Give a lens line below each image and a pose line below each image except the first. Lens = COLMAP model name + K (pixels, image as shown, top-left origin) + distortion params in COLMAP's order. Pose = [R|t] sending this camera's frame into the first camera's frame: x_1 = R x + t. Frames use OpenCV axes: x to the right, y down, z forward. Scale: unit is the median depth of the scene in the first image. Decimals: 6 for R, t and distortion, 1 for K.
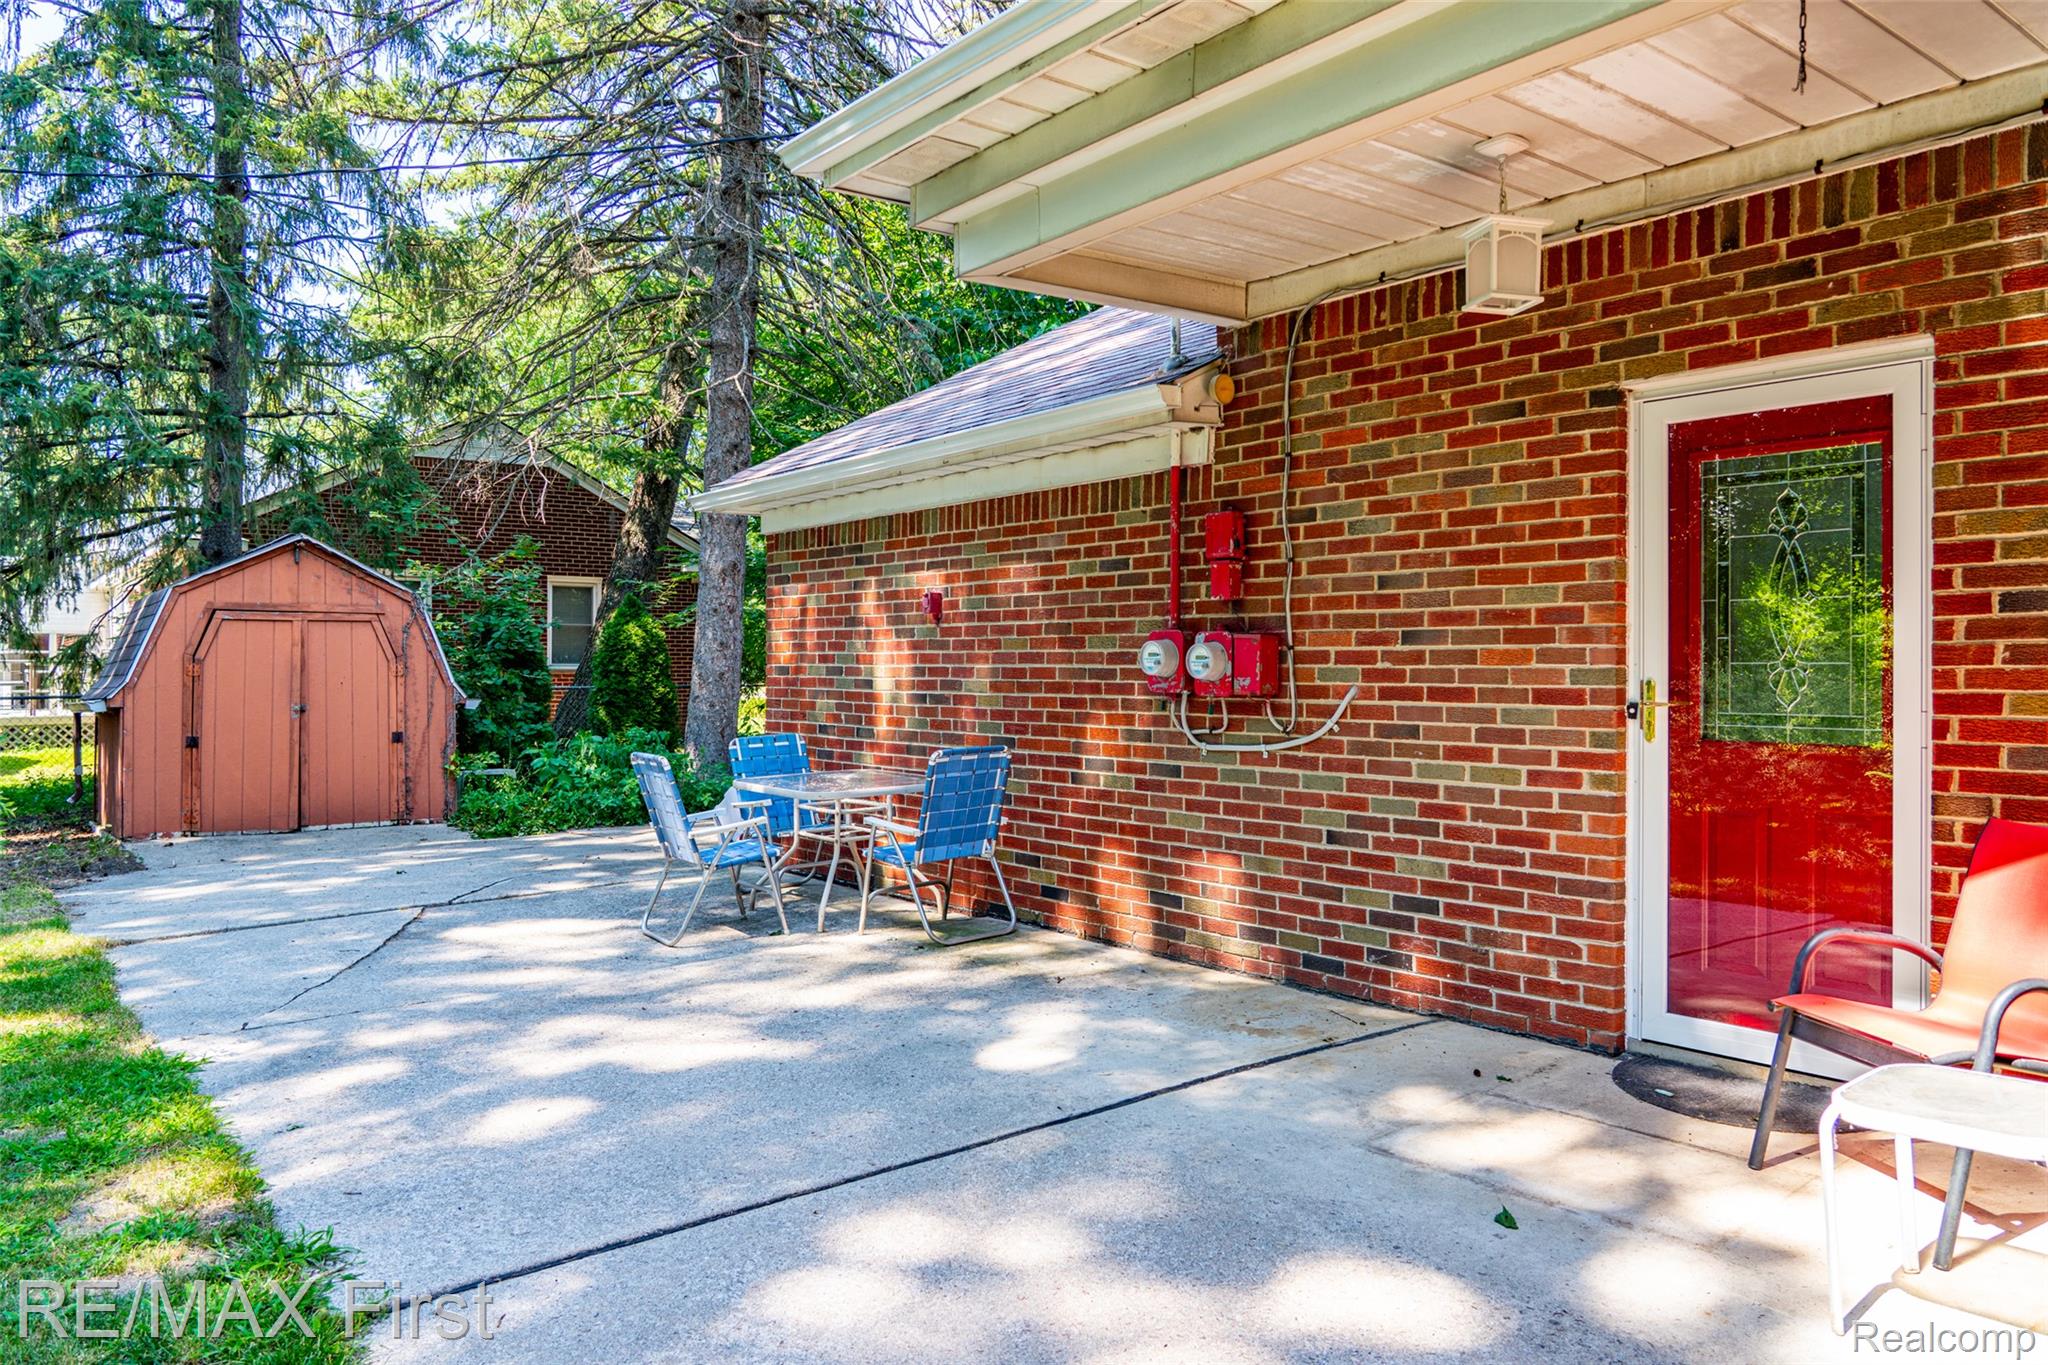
lens RADIAL K [[1375.2, 0, 1025.6], [0, 1375.2, 671.2], [0, 0, 1]] dist [0.000548, 0.000556]
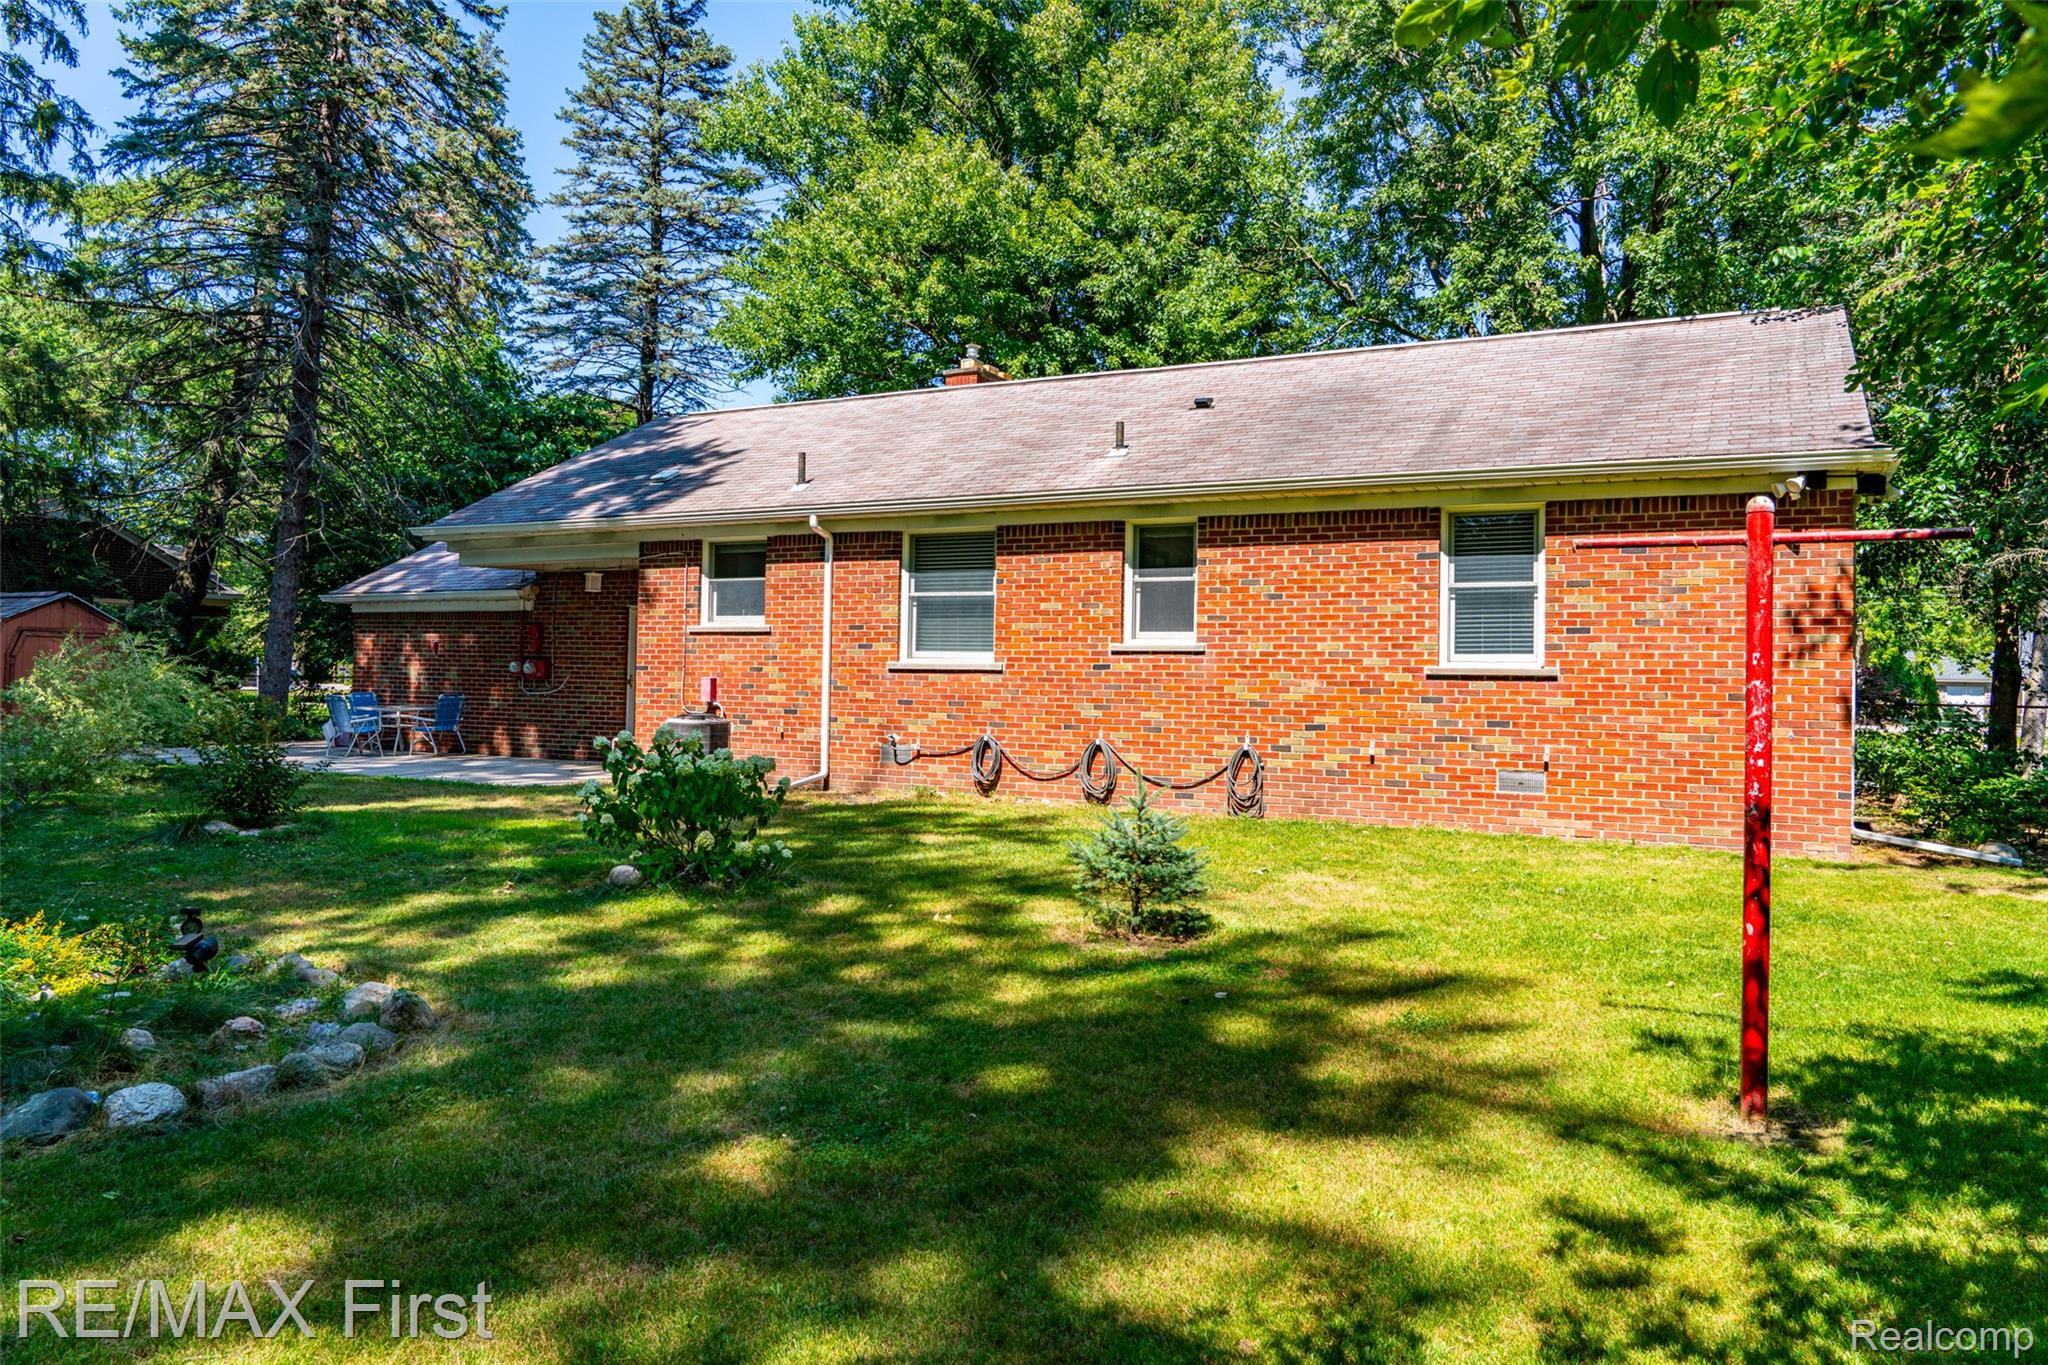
lens RADIAL K [[1375.2, 0, 1025.6], [0, 1375.2, 671.2], [0, 0, 1]] dist [0.000548, 0.000556]
pose [[0.920716, 0.022770, 0.389569, -0.056712], [-0.019100, 0.999729, -0.013290, 0.017546], [-0.389766, 0.004796, 0.920901, -2.377138]]
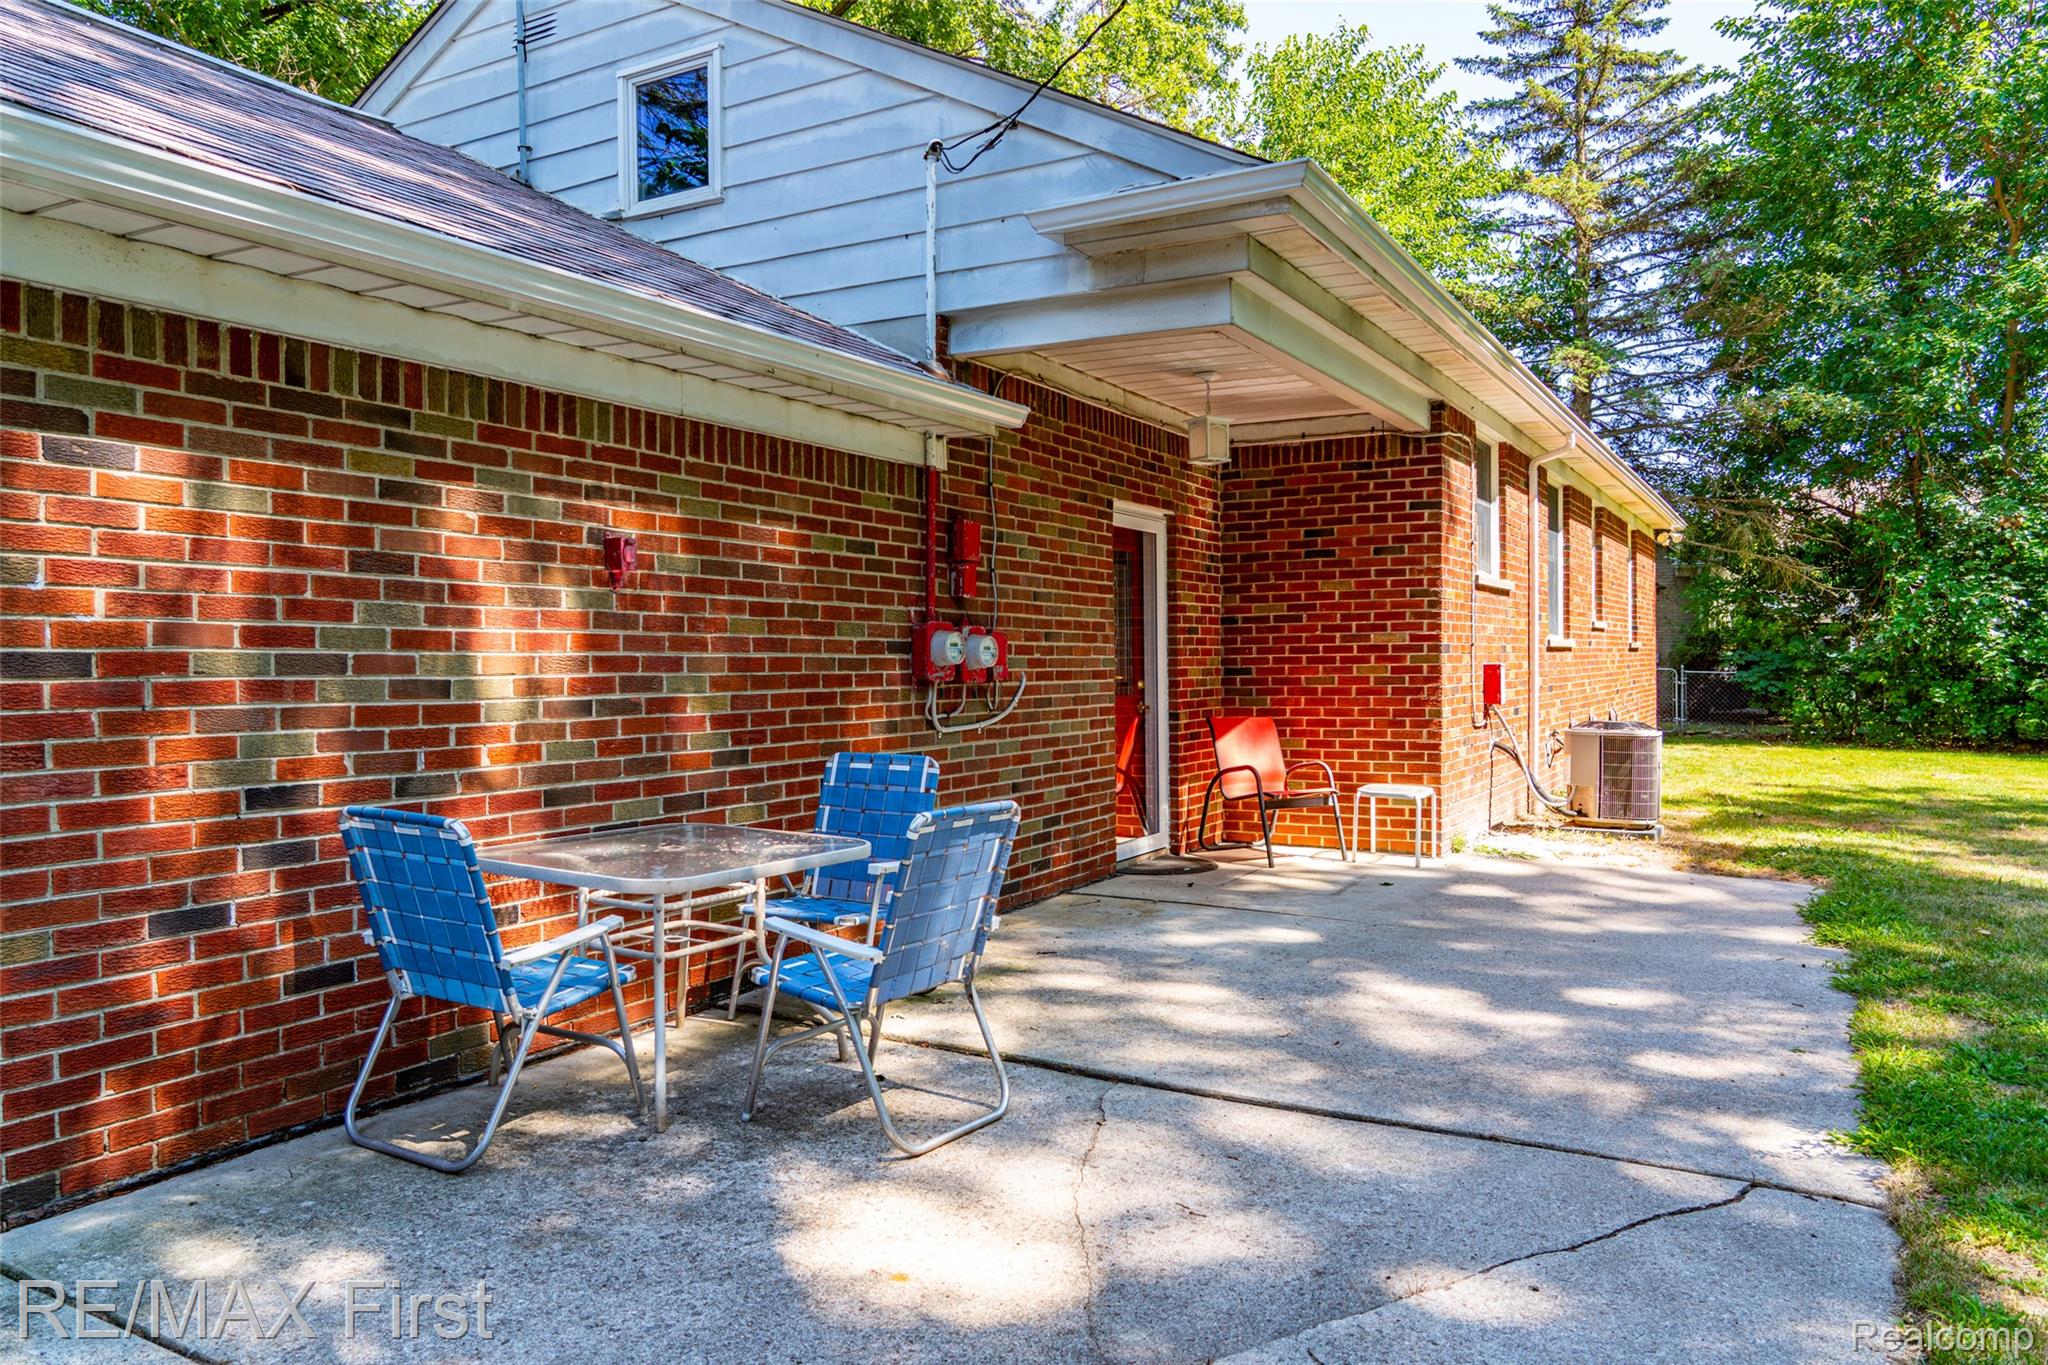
lens RADIAL K [[1375.2, 0, 1025.6], [0, 1375.2, 671.2], [0, 0, 1]] dist [0.000548, 0.000556]
pose [[-0.350608, -0.002499, 0.936519, -0.838654], [0.009161, 0.999939, 0.006098, 0.002002], [-0.936478, 0.010717, -0.350564, 1.212560]]
